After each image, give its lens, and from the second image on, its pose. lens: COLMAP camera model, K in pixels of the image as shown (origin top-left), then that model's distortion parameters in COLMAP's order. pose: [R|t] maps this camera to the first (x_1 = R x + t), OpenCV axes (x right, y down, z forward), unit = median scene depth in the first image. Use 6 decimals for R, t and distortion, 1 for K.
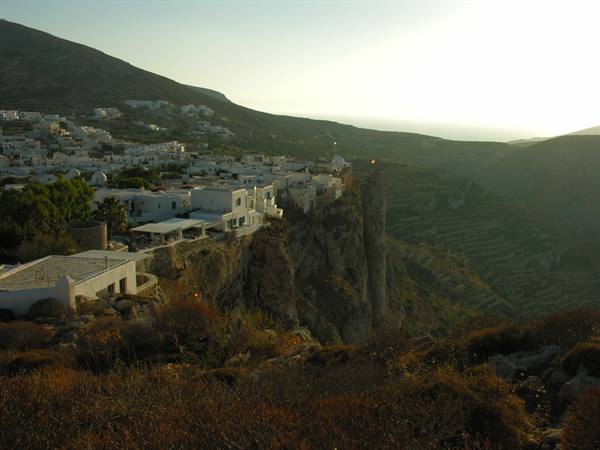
lens RADIAL K [[686.6, 0, 300.0], [0, 686.6, 225.0], [0, 0, 1]] dist [-0.199650, 0.288387]
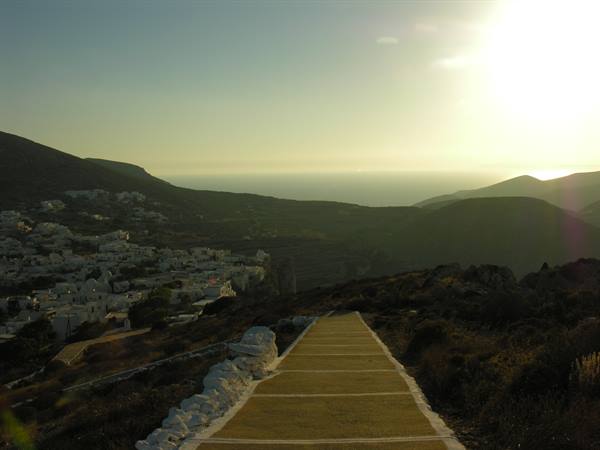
lens RADIAL K [[686.6, 0, 300.0], [0, 686.6, 225.0], [0, 0, 1]] dist [-0.199650, 0.288387]
pose [[0.992407, -0.050713, 0.112059, -0.008275], [0.061626, 0.993456, -0.096166, -0.001907], [-0.106449, 0.102341, 0.989037, -0.170284]]
